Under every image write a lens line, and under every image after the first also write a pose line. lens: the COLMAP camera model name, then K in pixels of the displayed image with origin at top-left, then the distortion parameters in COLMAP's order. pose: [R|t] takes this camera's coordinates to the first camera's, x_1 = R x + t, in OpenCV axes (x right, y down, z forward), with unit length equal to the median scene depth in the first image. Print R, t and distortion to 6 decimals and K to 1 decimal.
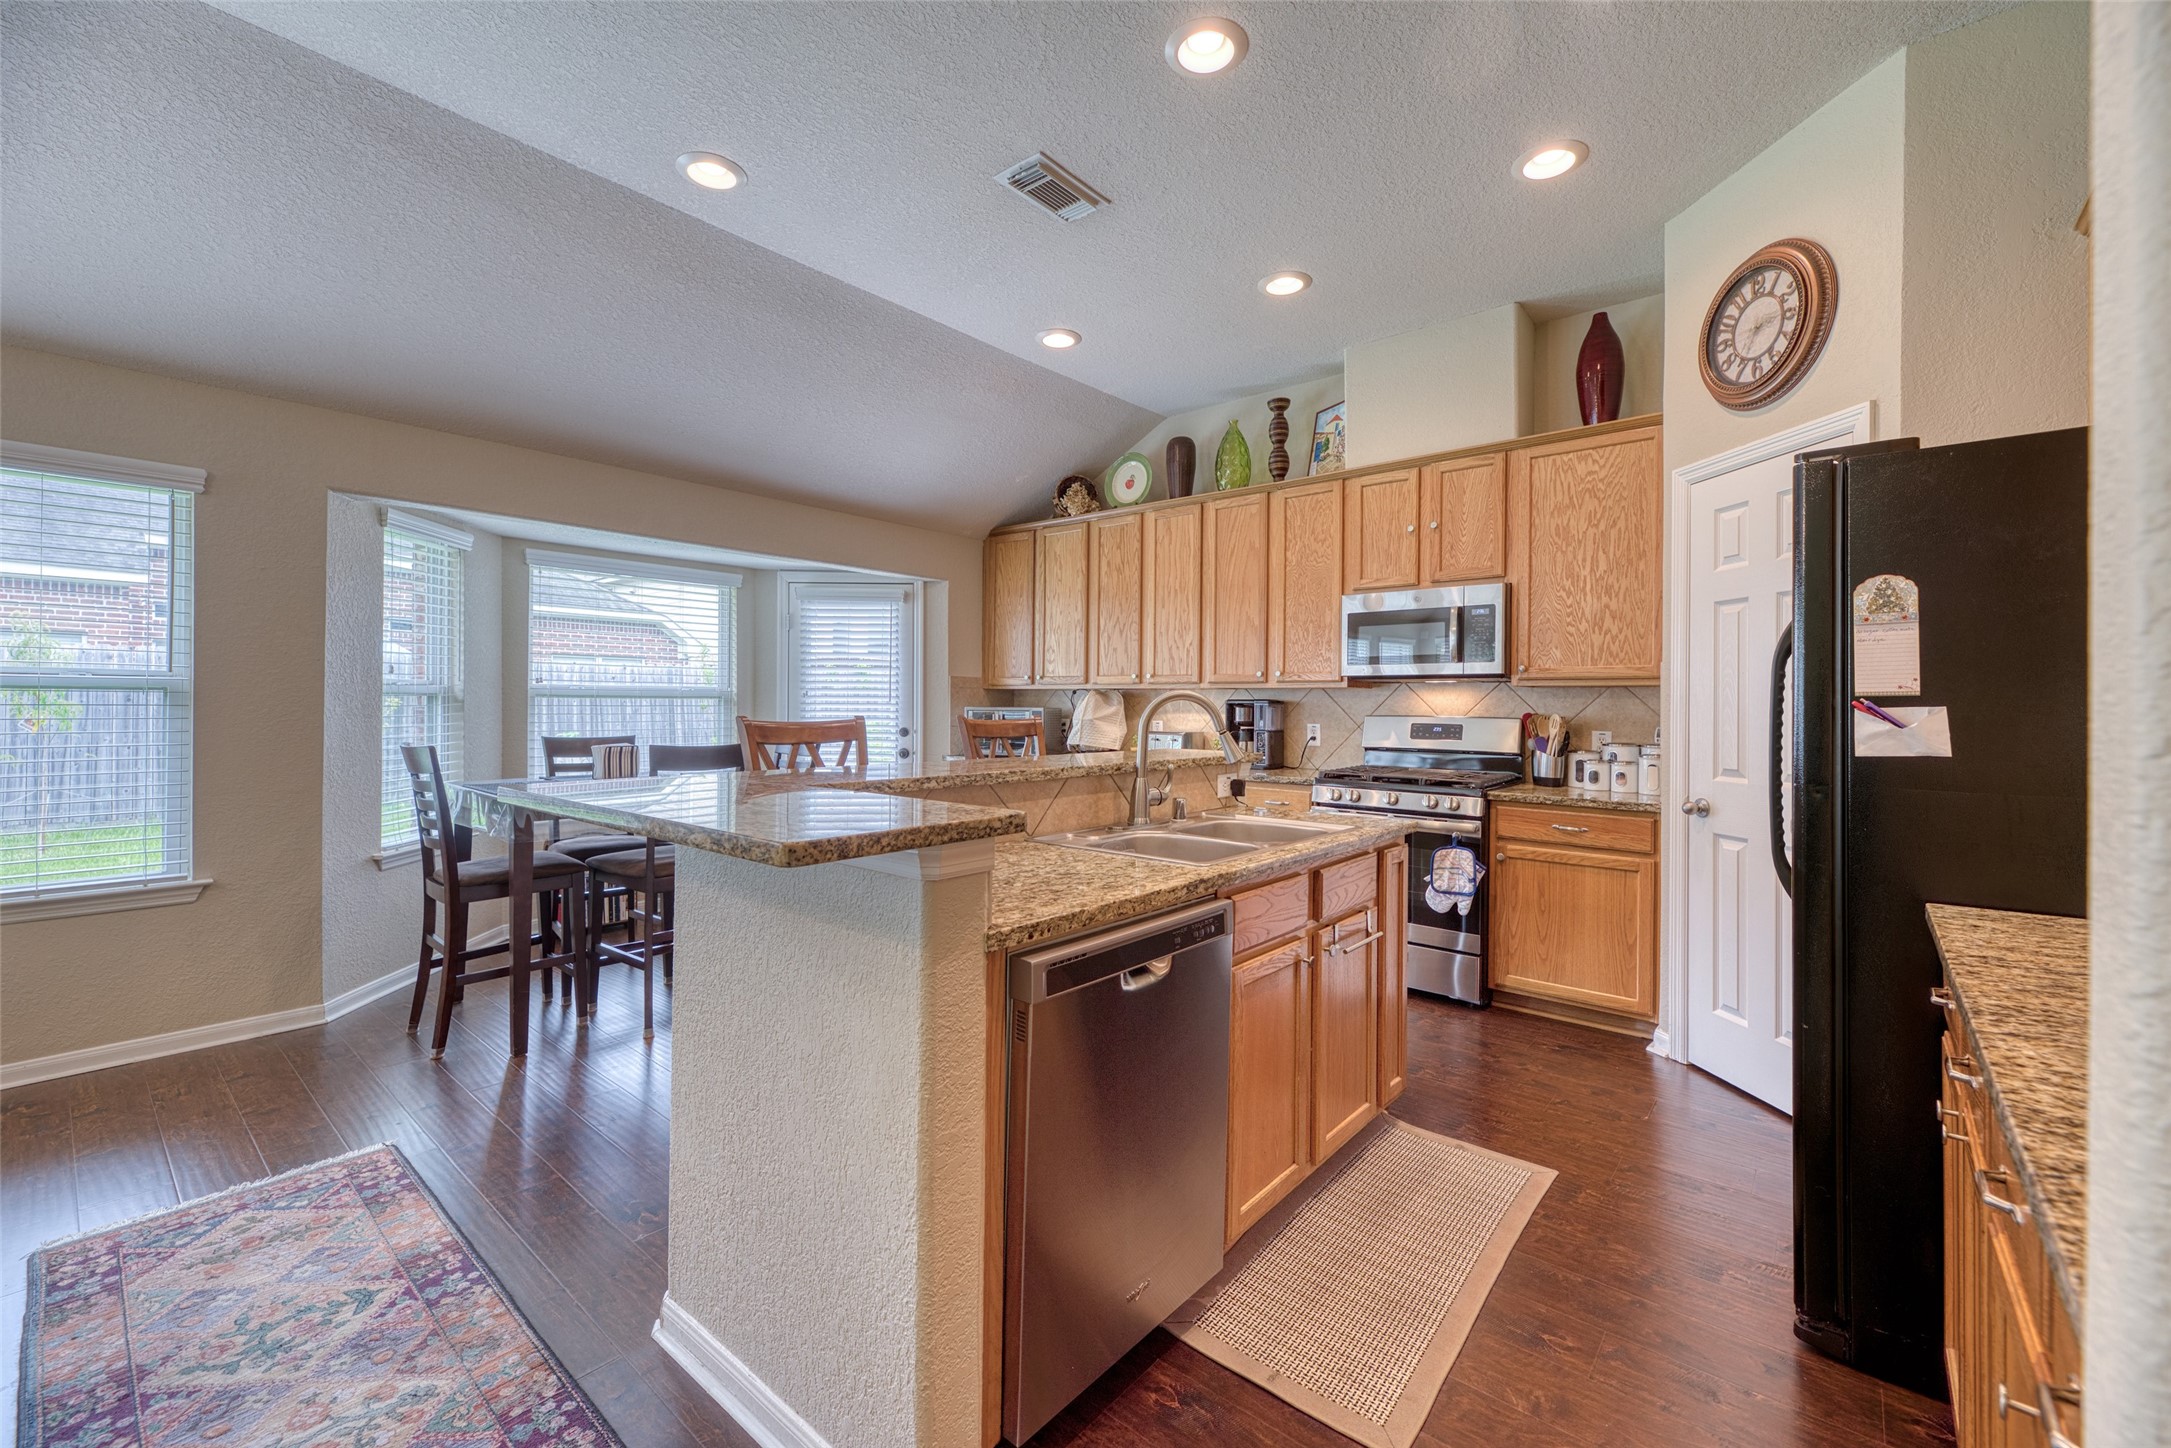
lens RADIAL K [[874.0, 0, 1078.1], [0, 874.0, 709.7], [0, 0, 1]] dist [0.003701, -0.001660]
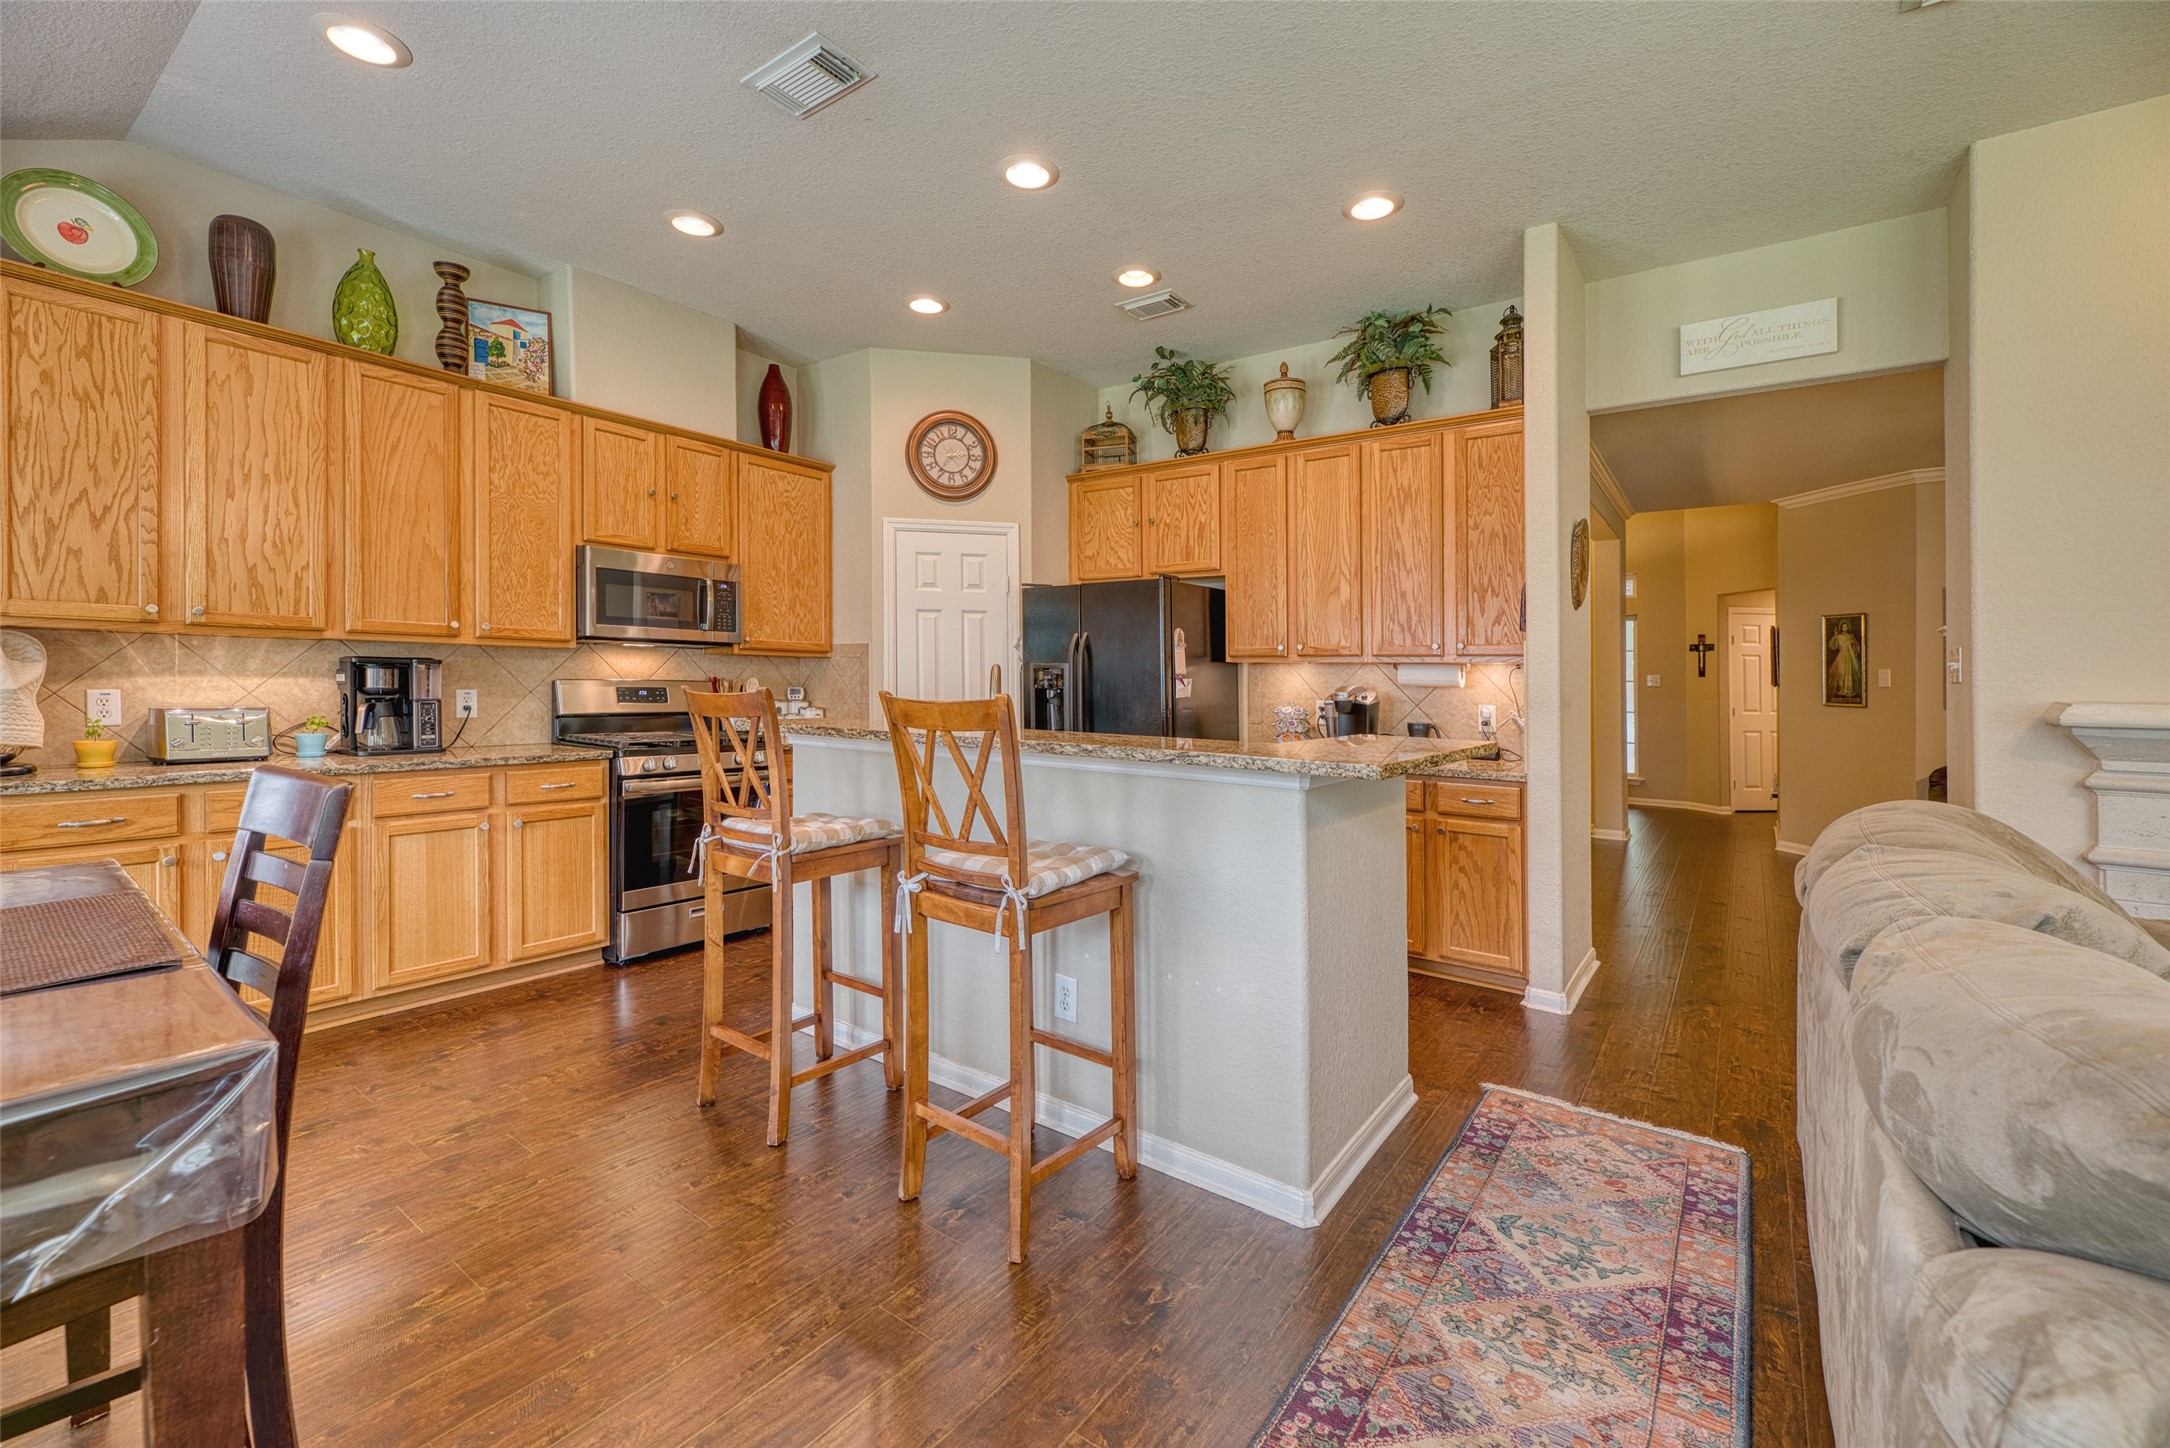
lens RADIAL K [[873.6, 0, 1090.5], [0, 873.6, 684.2], [0, 0, 1]] dist [0.003701, -0.001660]
pose [[-0.065072, -0.014938, 0.997769, -0.830969], [-0.014343, 0.999799, 0.014033, -0.010405], [-0.997778, -0.013398, -0.065273, 0.709792]]
